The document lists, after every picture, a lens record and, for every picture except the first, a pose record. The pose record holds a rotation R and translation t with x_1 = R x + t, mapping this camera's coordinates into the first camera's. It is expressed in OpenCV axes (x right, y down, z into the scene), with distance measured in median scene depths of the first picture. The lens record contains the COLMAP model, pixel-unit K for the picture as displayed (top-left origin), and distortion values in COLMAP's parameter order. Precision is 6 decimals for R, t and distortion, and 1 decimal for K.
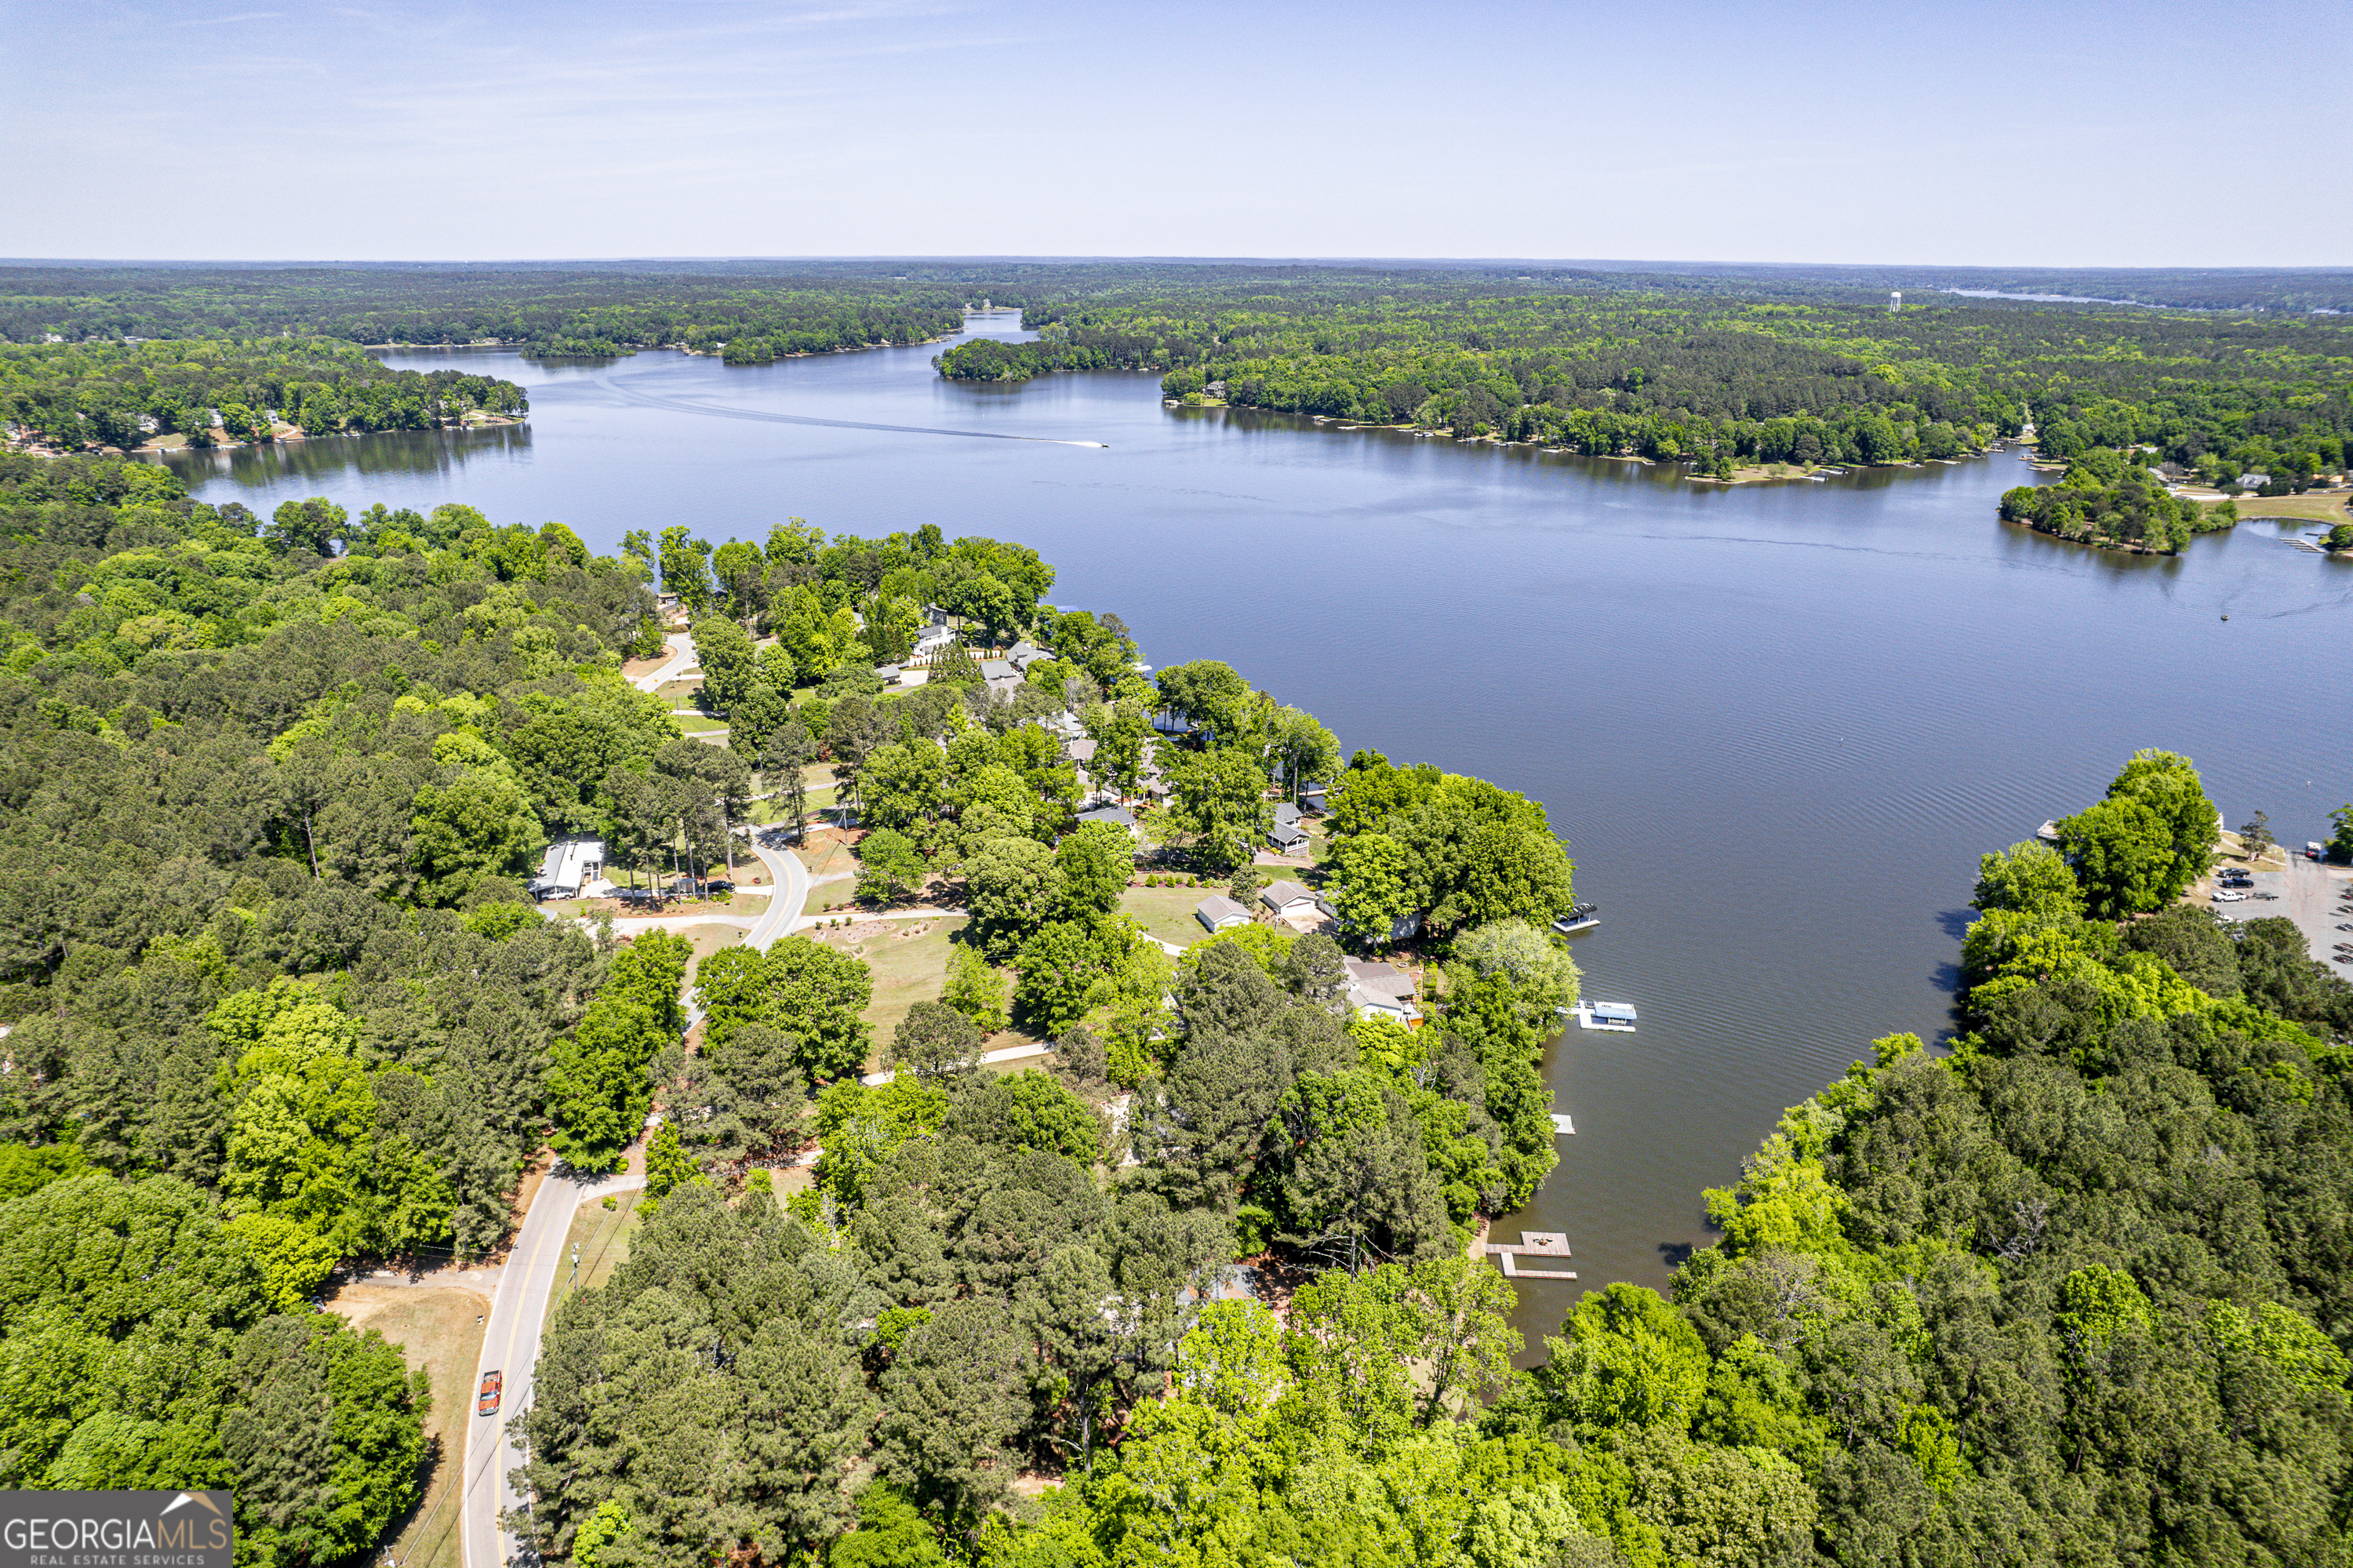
lens RADIAL K [[1504.5, 0, 1178.9], [0, 1504.5, 784.4], [0, 0, 1]] dist [-0.087376, 0.078622]
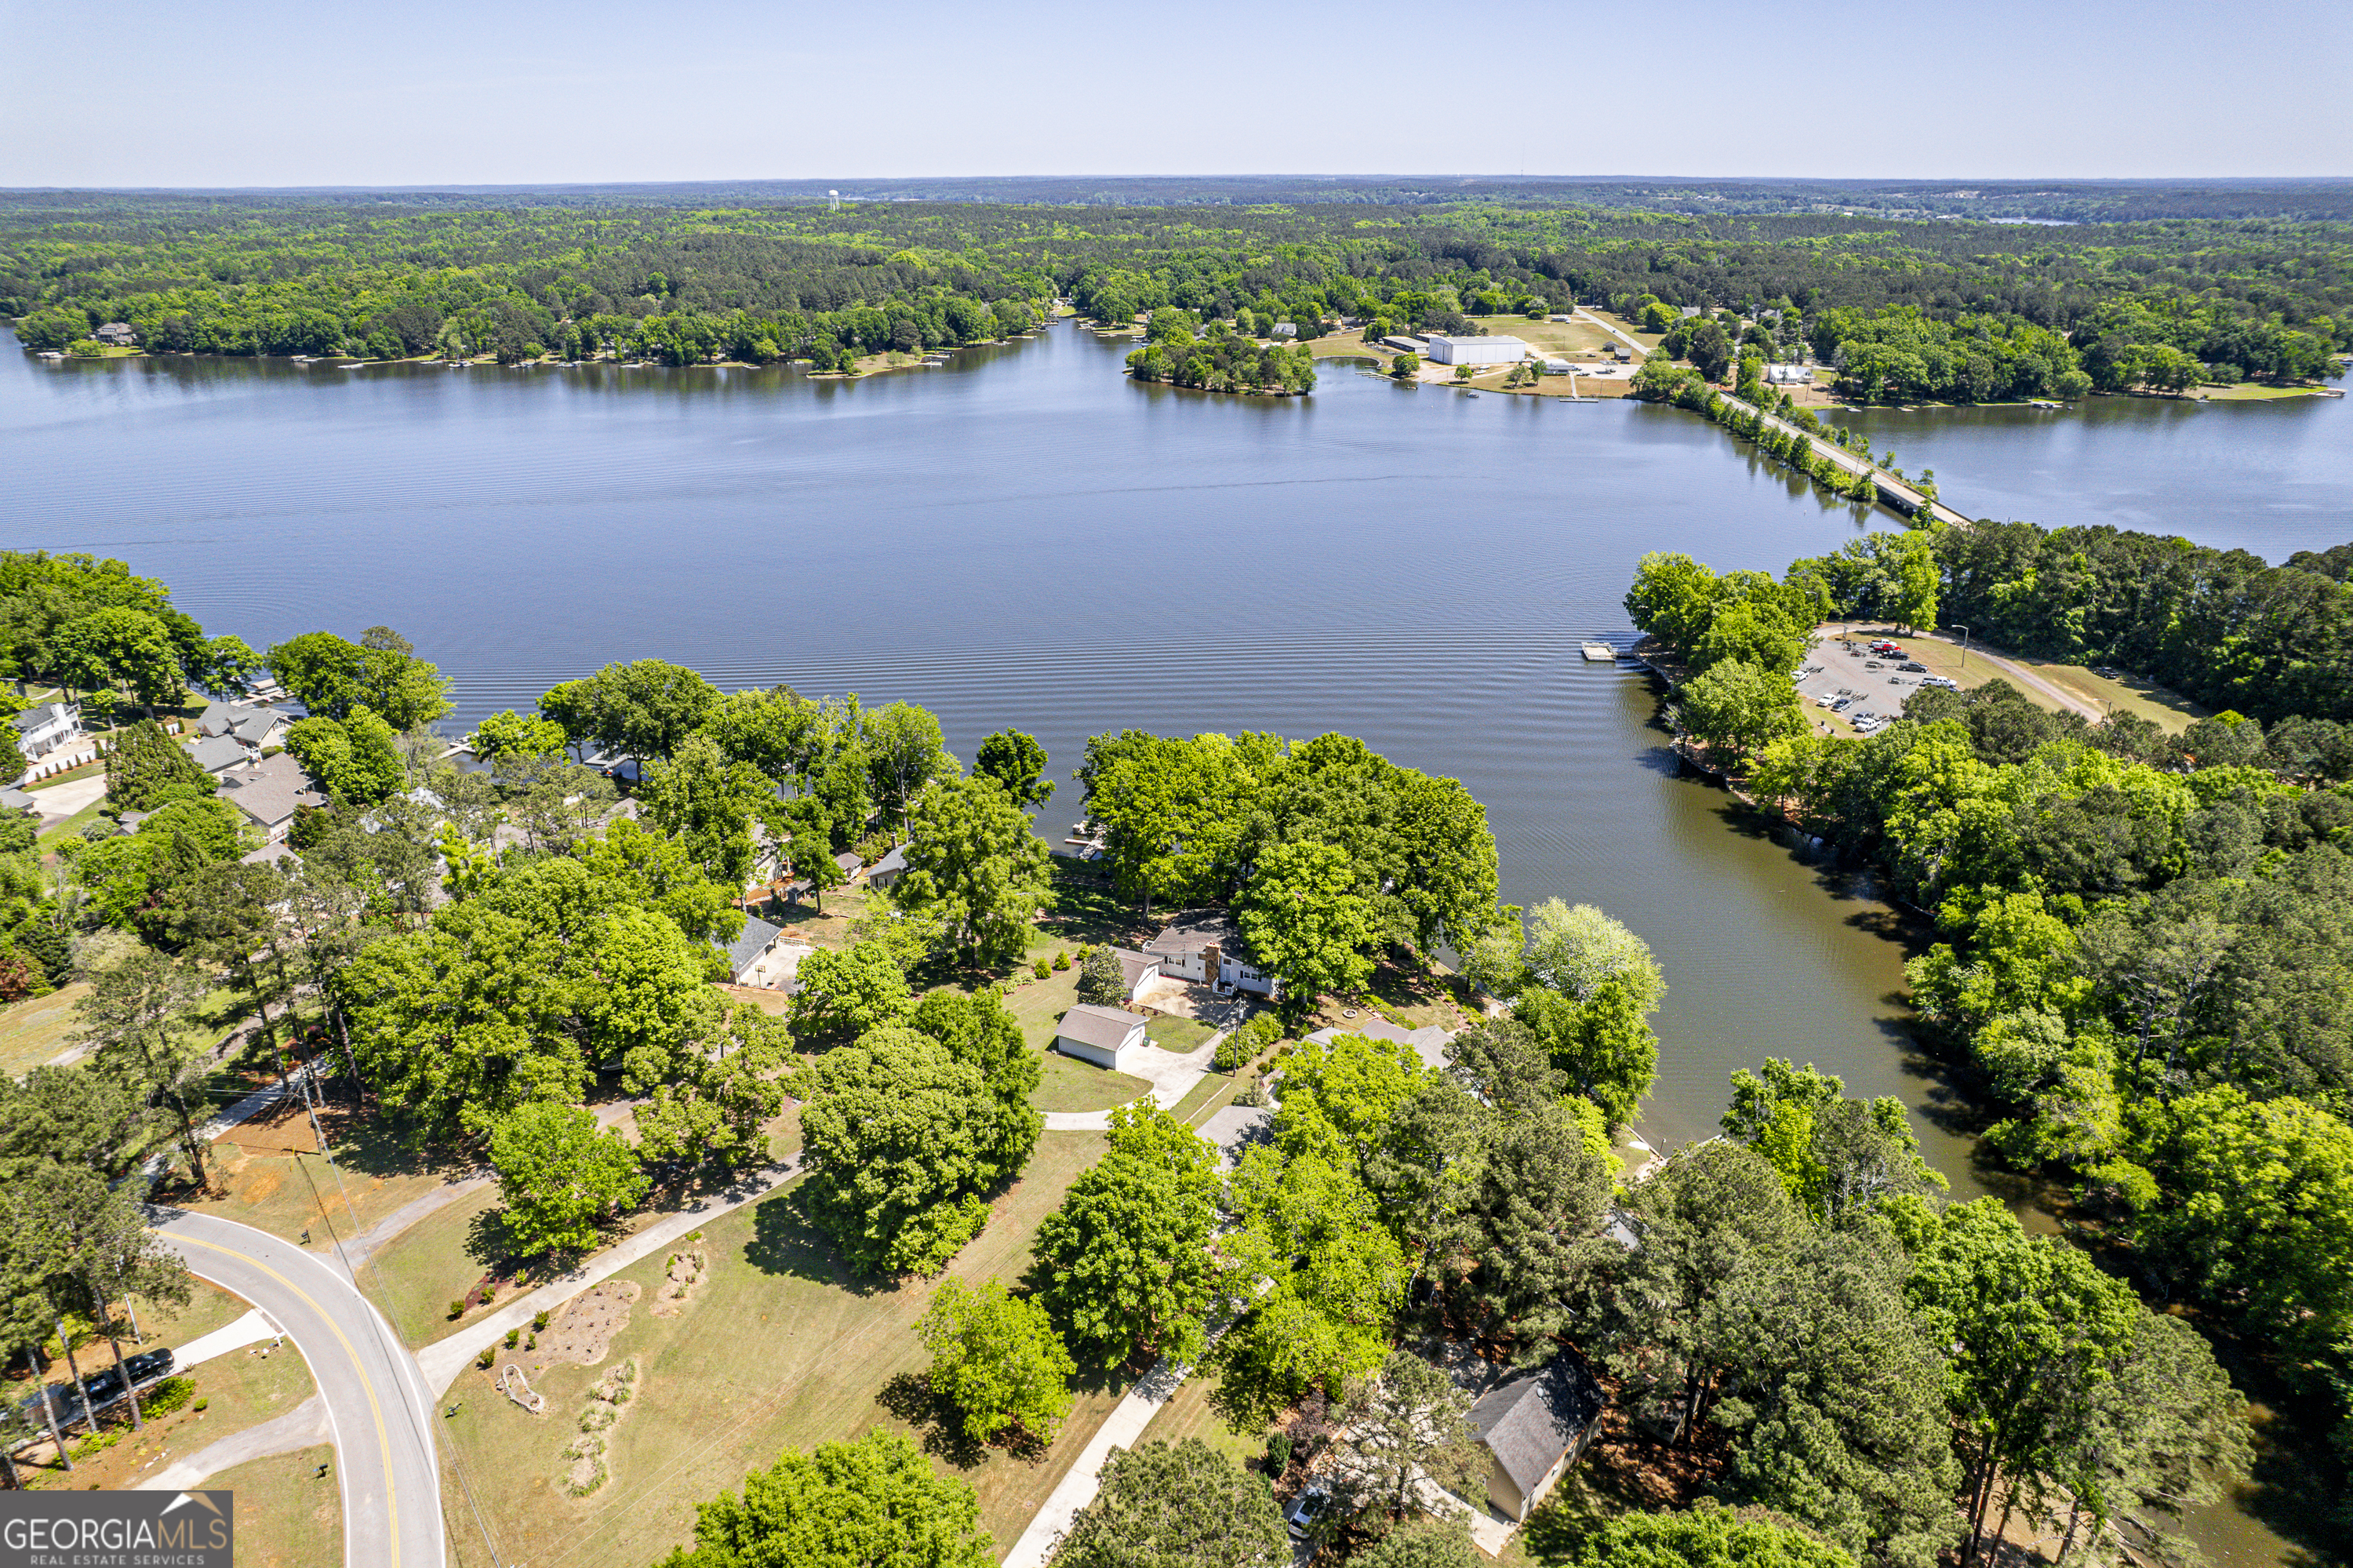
lens RADIAL K [[1504.5, 0, 1178.9], [0, 1504.5, 784.4], [0, 0, 1]] dist [-0.087376, 0.078622]
pose [[0.765962, -0.249263, 0.592596, -0.182149], [0.220918, 0.967696, 0.121493, -0.051769], [-0.603736, 0.037856, 0.796285, 0.301900]]
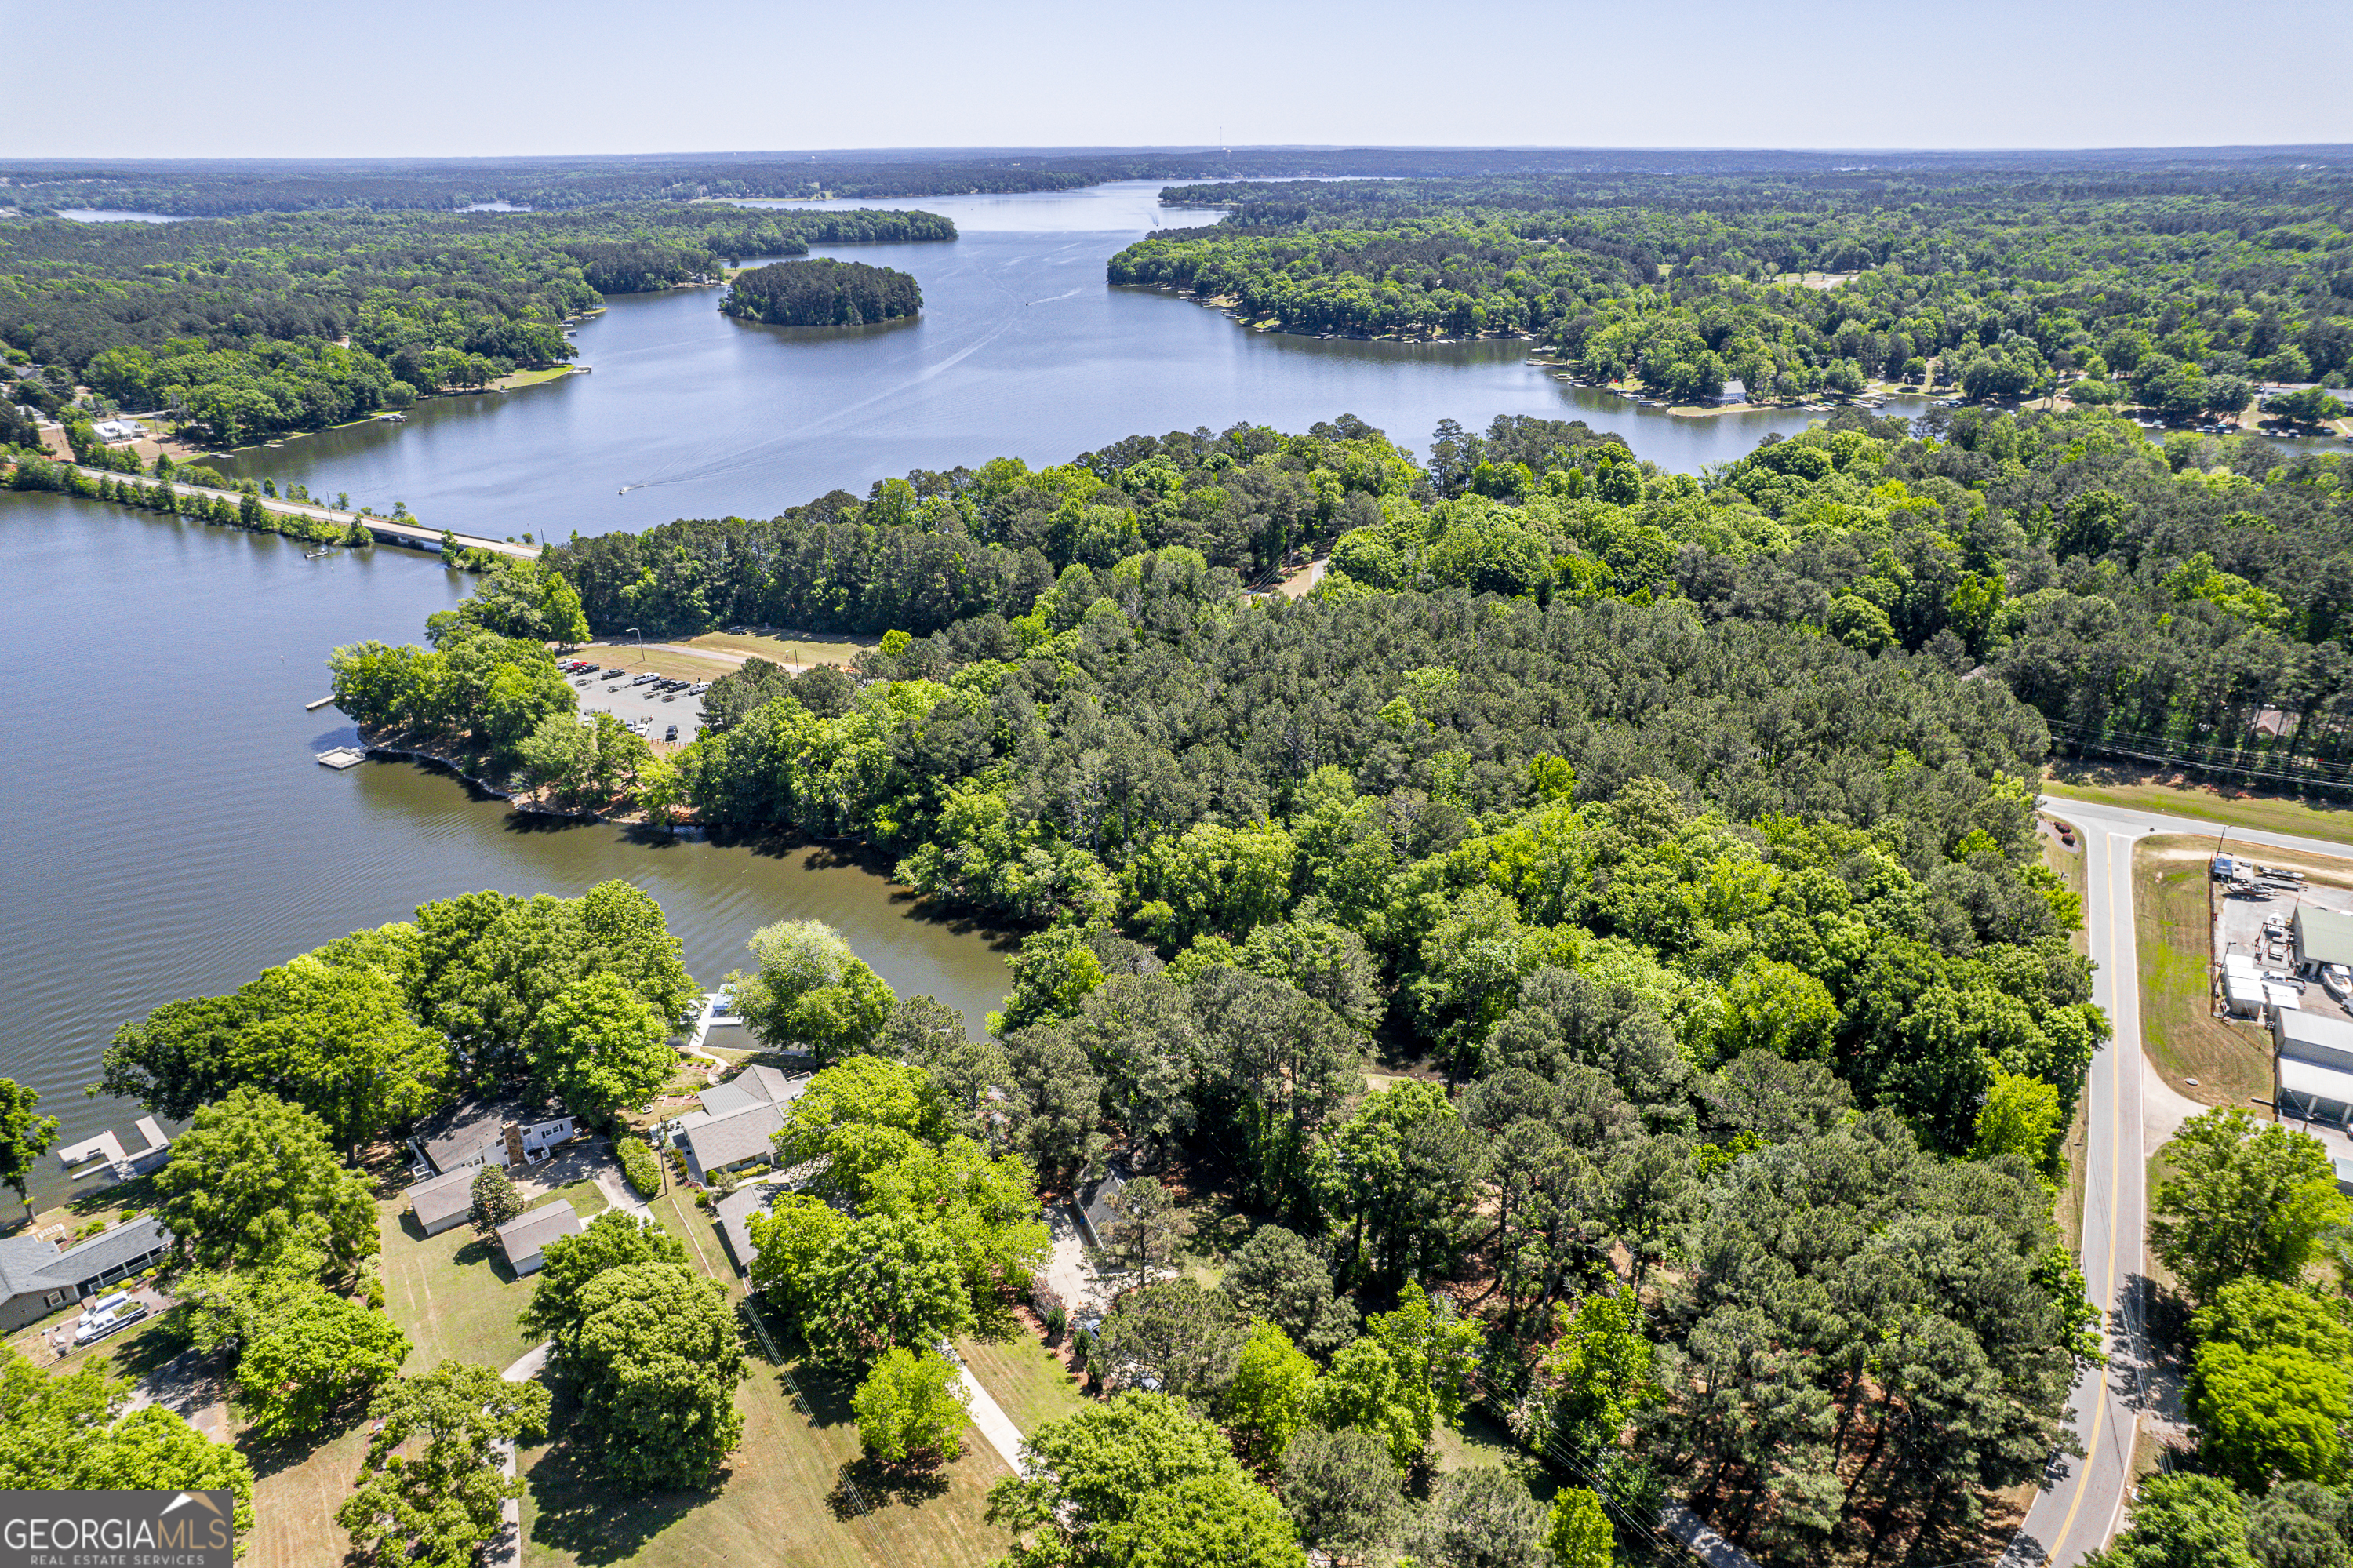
lens RADIAL K [[1504.5, 0, 1178.9], [0, 1504.5, 784.4], [0, 0, 1]] dist [-0.087376, 0.078622]
pose [[-0.240915, -0.387300, 0.889921, -0.325267], [0.331983, 0.828733, 0.450543, -0.165960], [-0.912002, 0.403981, -0.071077, 0.454639]]
